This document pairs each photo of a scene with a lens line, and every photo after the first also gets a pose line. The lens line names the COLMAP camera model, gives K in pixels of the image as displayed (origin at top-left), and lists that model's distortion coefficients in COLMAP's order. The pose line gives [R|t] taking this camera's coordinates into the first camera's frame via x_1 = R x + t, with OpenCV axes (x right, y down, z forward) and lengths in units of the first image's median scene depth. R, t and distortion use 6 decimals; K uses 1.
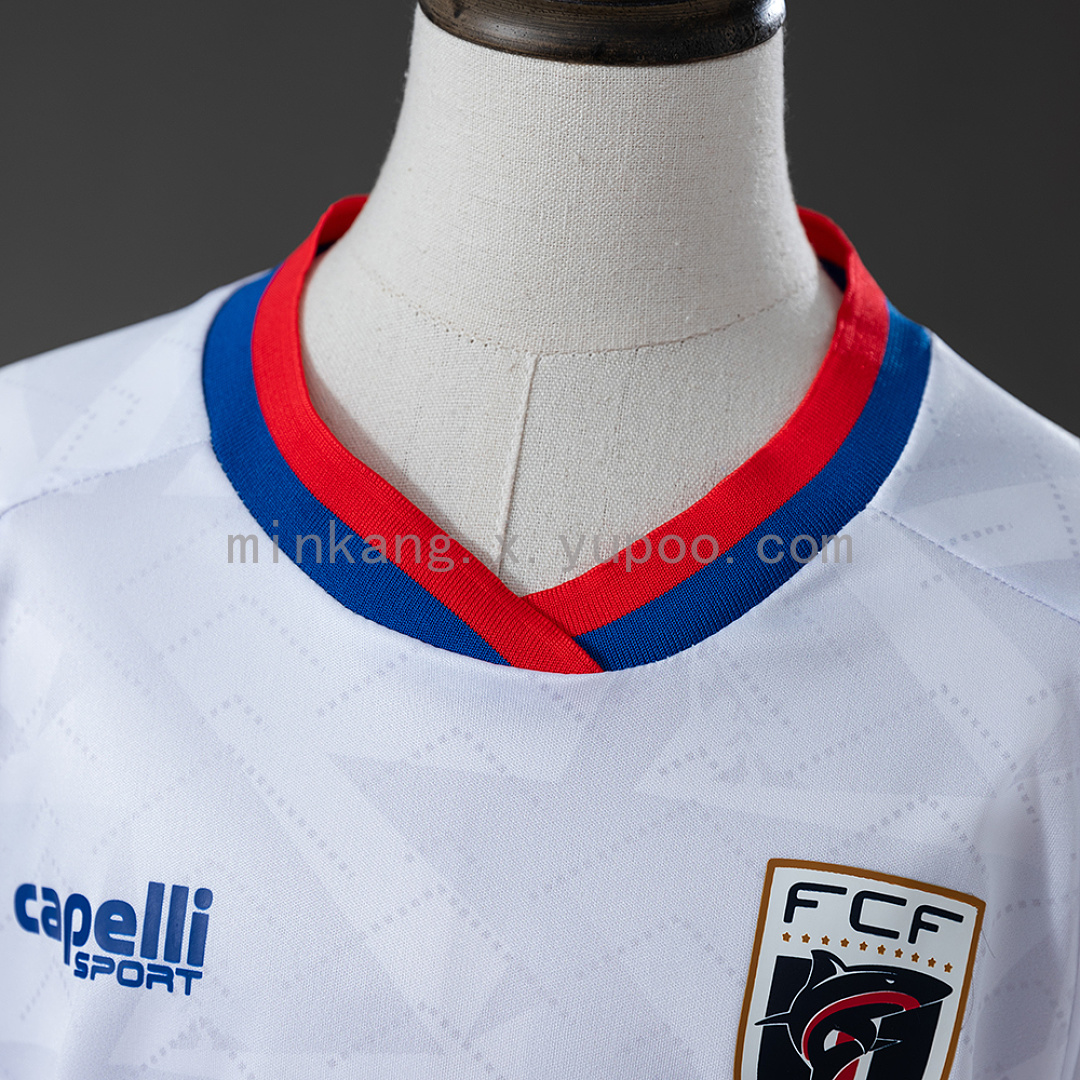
lens RADIAL K [[2884.2, 0, 544.9], [0, 2884.2, 538.9], [0, 0, 1]] dist [-0.207689, 0.000000]
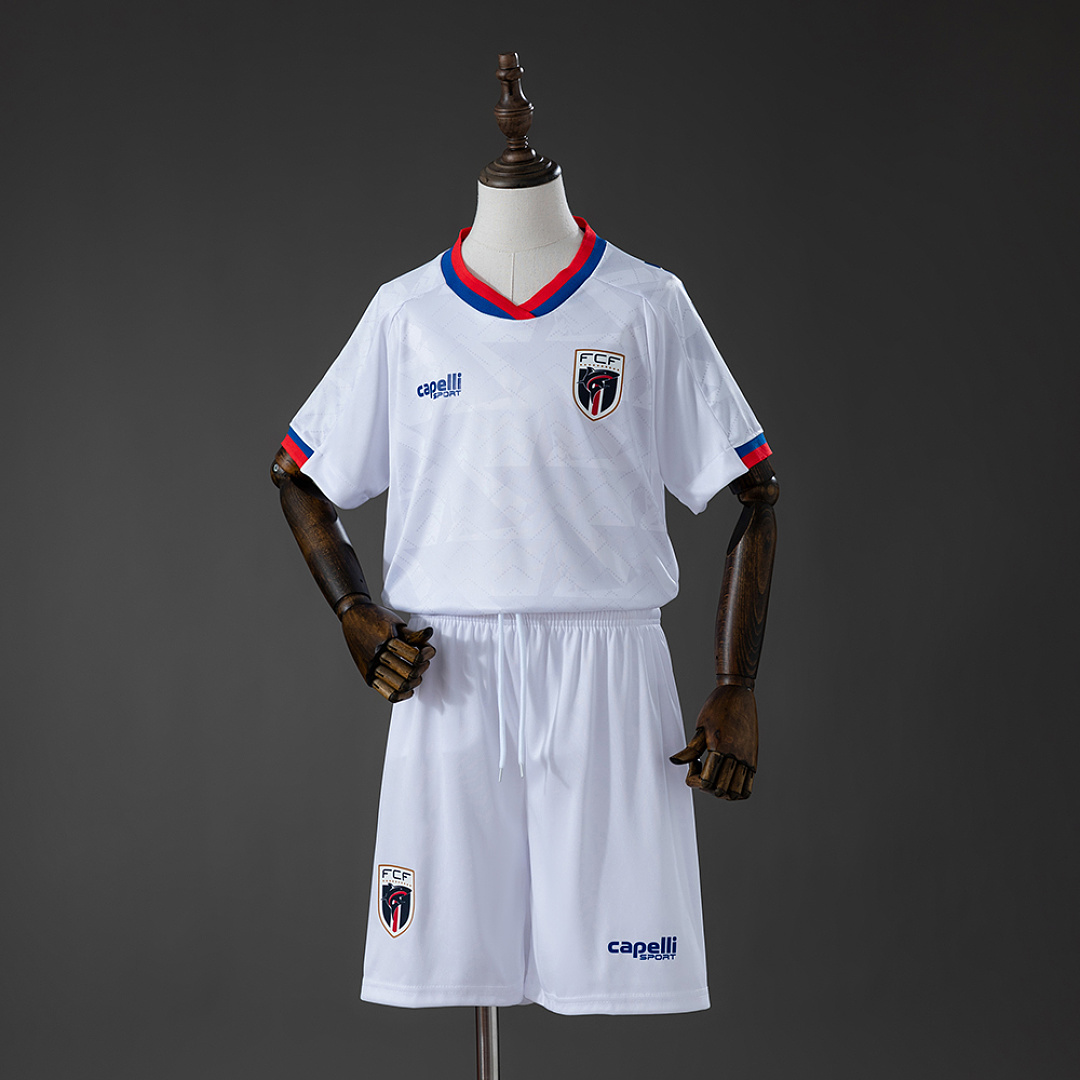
lens RADIAL K [[2363.5, 0, 537.0], [0, 2363.5, 537.3], [0, 0, 1]] dist [0.103300, 0.000000]
pose [[0.991607, -0.125261, -0.032030, 0.099535], [0.124562, 0.991946, -0.022963, 0.494138], [0.034648, 0.018780, 0.999223, -2.863013]]
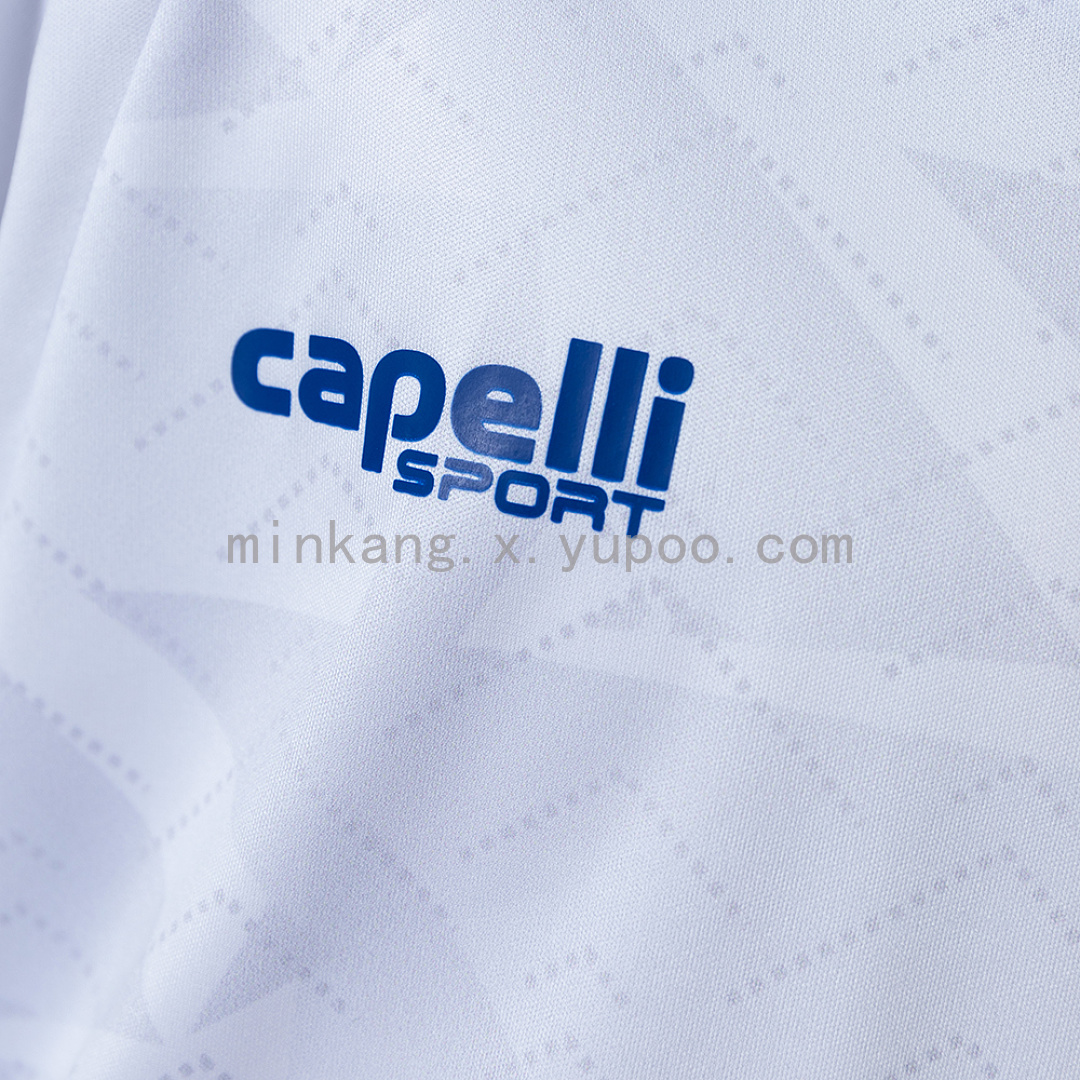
lens RADIAL K [[2868.8, 0, 537.4], [0, 2868.8, 543.9], [0, 0, 1]] dist [-0.047479, 0.000000]
pose [[0.966158, 0.075624, 0.246618, -0.285571], [-0.111007, 0.984897, 0.132872, 0.084553], [-0.232845, -0.155752, 0.959961, 0.439763]]
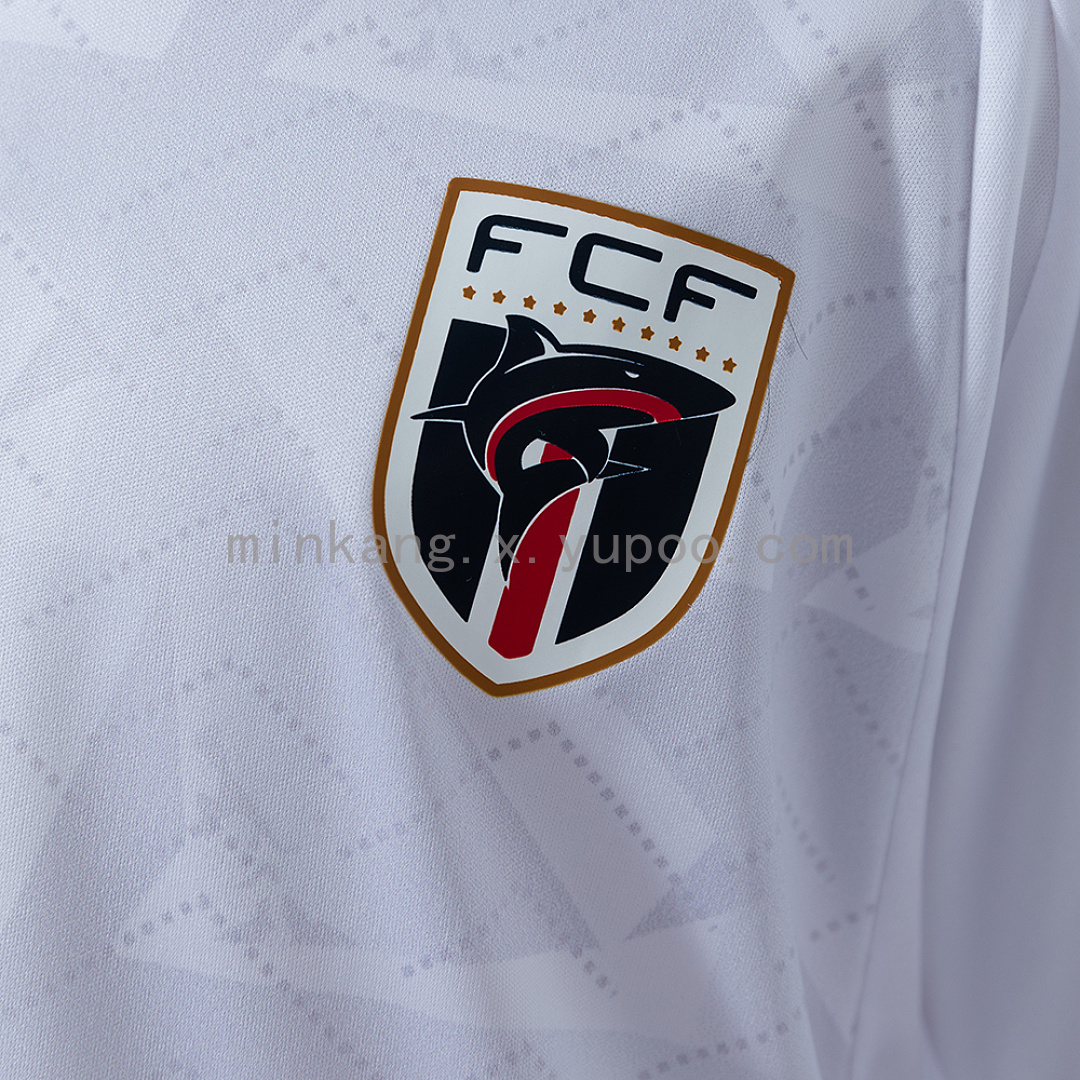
lens RADIAL K [[2868.8, 0, 542.7], [0, 2868.8, 533.8], [0, 0, 1]] dist [-0.047479, 0.000000]
pose [[0.987046, 0.045326, -0.153904, 0.203100], [-0.039550, 0.998401, 0.040387, 0.164245], [0.155489, -0.033776, 0.987260, 0.333083]]
